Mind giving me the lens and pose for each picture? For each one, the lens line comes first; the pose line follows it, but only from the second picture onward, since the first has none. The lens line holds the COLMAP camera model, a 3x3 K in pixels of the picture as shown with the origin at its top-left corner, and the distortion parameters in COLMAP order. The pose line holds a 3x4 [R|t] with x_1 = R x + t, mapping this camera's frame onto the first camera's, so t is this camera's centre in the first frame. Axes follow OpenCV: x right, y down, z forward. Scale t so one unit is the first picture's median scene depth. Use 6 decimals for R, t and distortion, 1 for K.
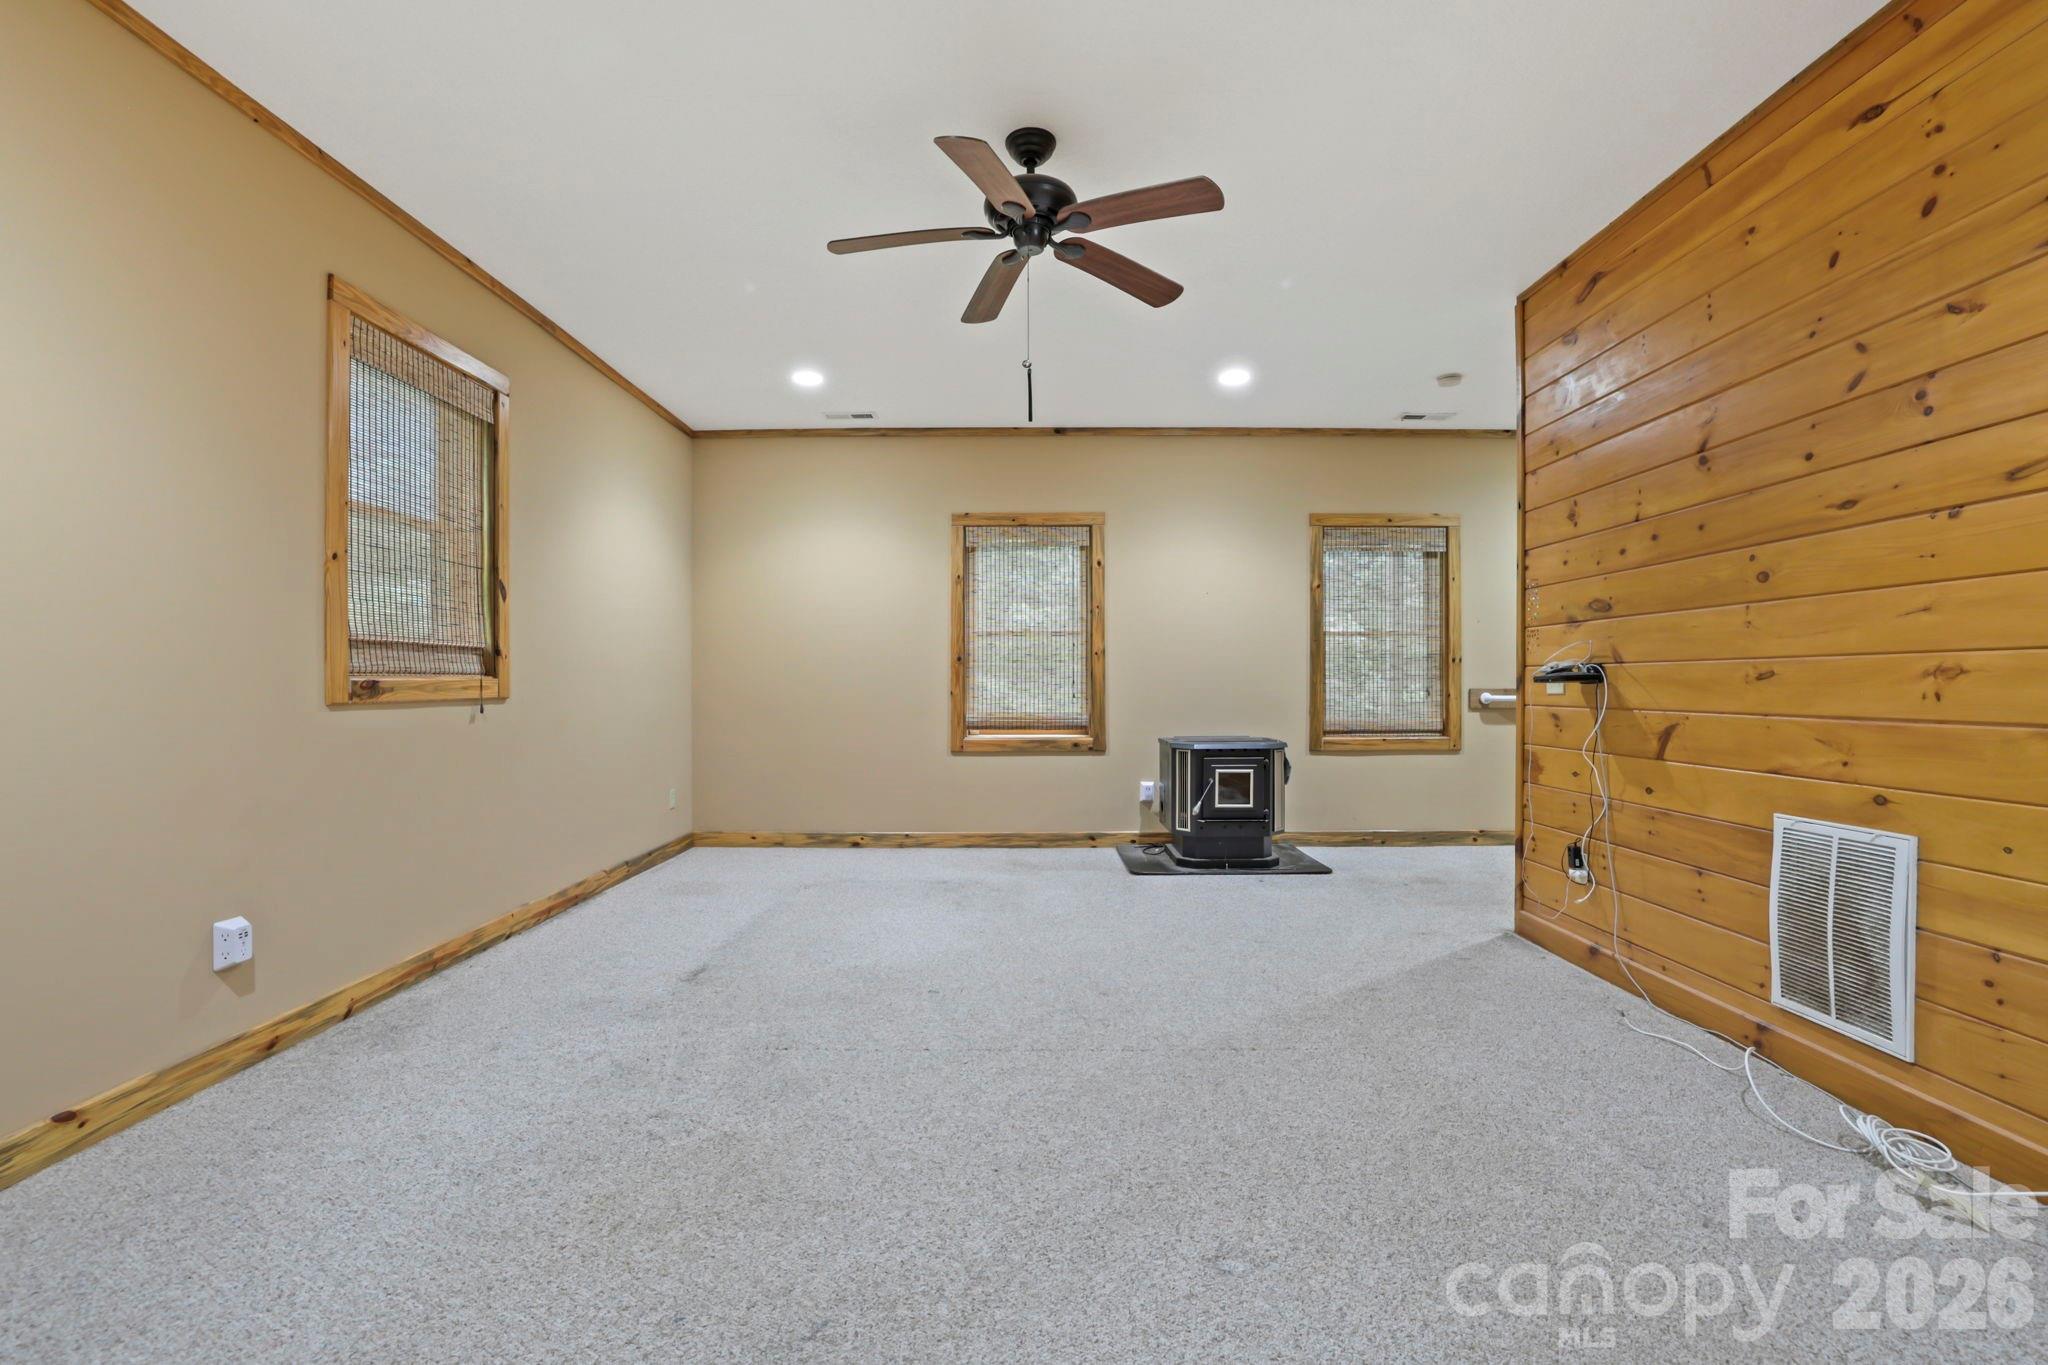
lens RADIAL K [[882.8, 0, 1018.6], [0, 882.8, 688.6], [0, 0, 1]] dist [-0.009274, -0.000137]
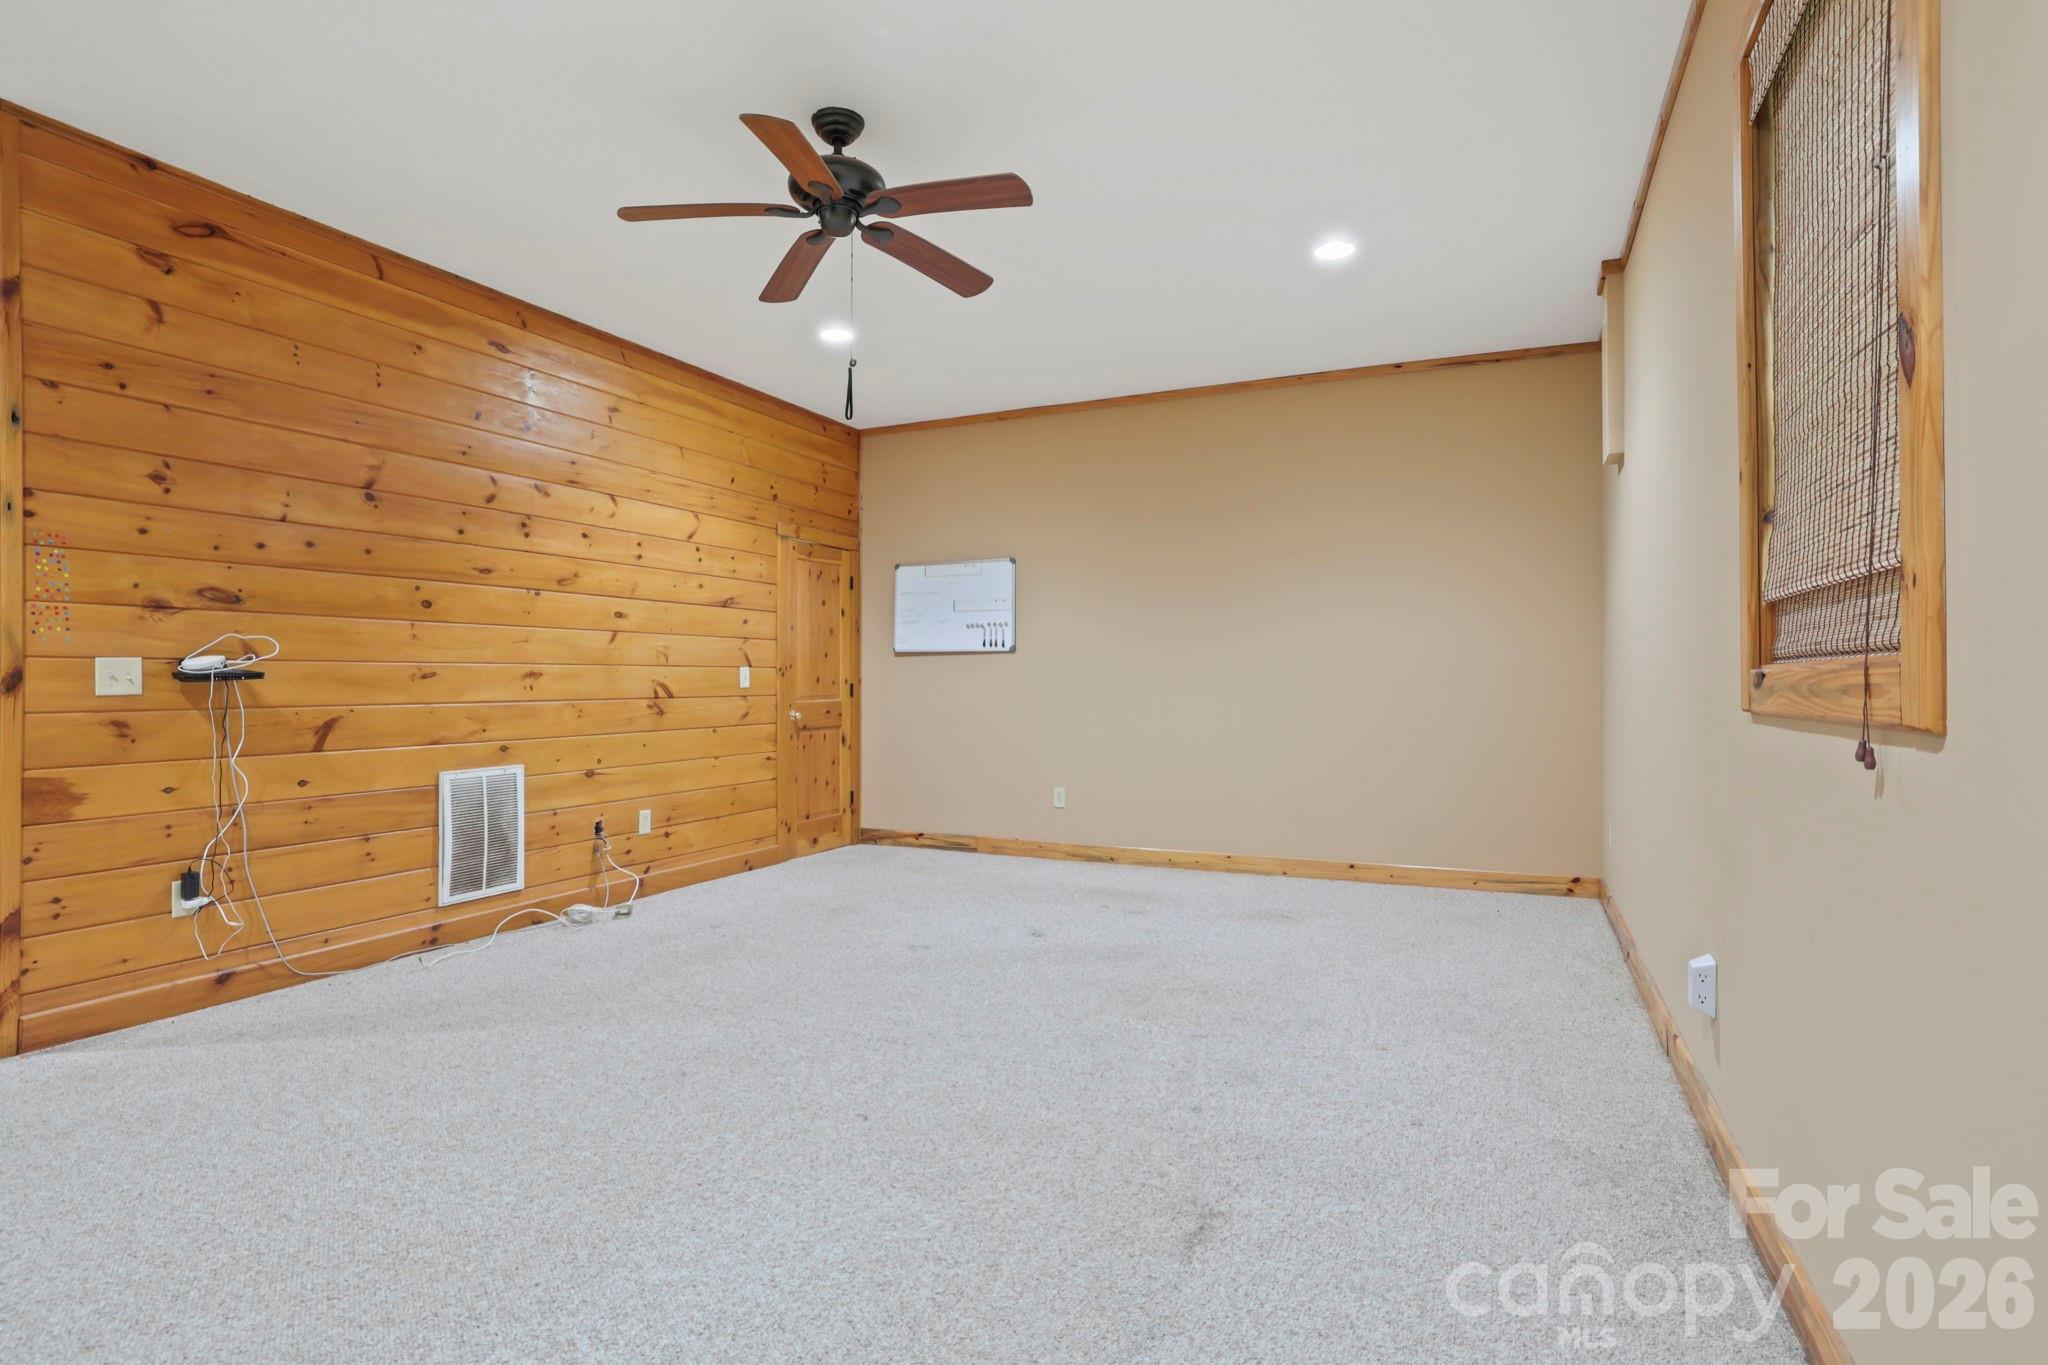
lens RADIAL K [[996.3, 0, 1020.7], [0, 996.3, 677.7], [0, 0, 1]] dist [-0.001512, -0.000132]
pose [[-0.903986, 0.003490, 0.427549, -0.668086], [0.005033, 0.999984, 0.002479, -0.010174], [-0.427533, 0.004393, -0.903989, 2.012452]]
